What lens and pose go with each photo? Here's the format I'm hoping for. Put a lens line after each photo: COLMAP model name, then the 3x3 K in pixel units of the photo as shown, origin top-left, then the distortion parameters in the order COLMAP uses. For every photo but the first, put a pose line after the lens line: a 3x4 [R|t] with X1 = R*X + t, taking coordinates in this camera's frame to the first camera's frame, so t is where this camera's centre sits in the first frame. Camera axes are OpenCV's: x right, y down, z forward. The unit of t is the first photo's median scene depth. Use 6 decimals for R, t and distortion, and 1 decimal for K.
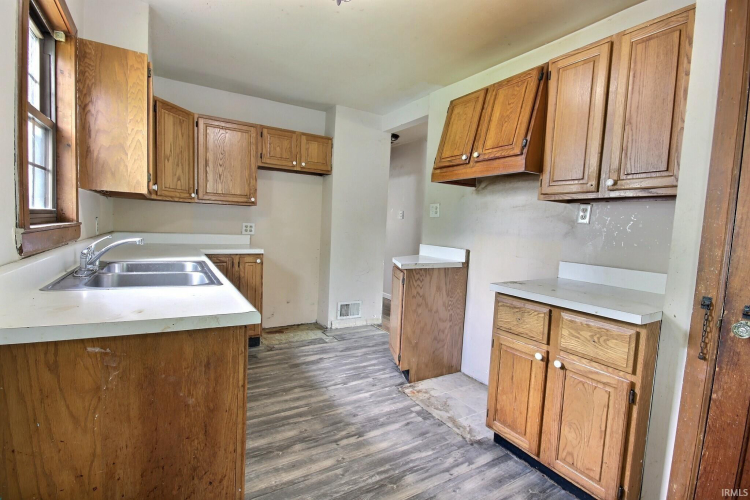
lens RADIAL K [[348.7, 0, 375.0], [0, 348.7, 250.0], [0, 0, 1]] dist [0.000748, 0.000106]
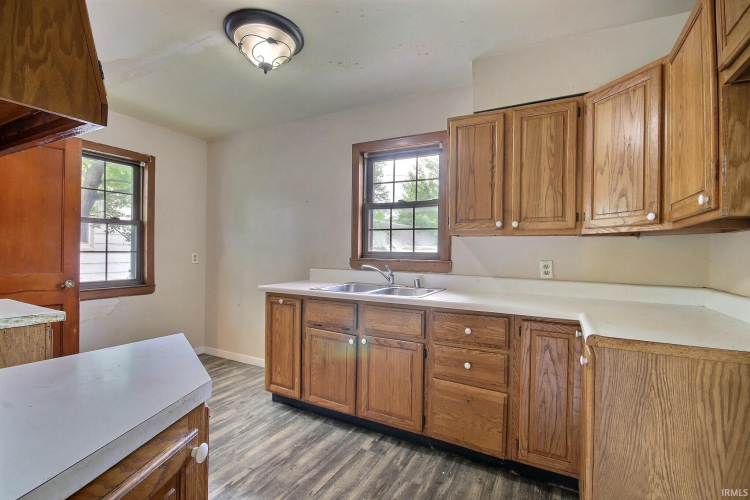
lens RADIAL K [[348.7, 0, 375.0], [0, 348.7, 250.0], [0, 0, 1]] dist [0.000748, 0.000106]
pose [[-0.858233, -0.063066, -0.509370, 0.132837], [-0.097188, 0.994437, 0.040628, -0.141179], [0.503974, 0.084373, -0.859588, 1.953796]]
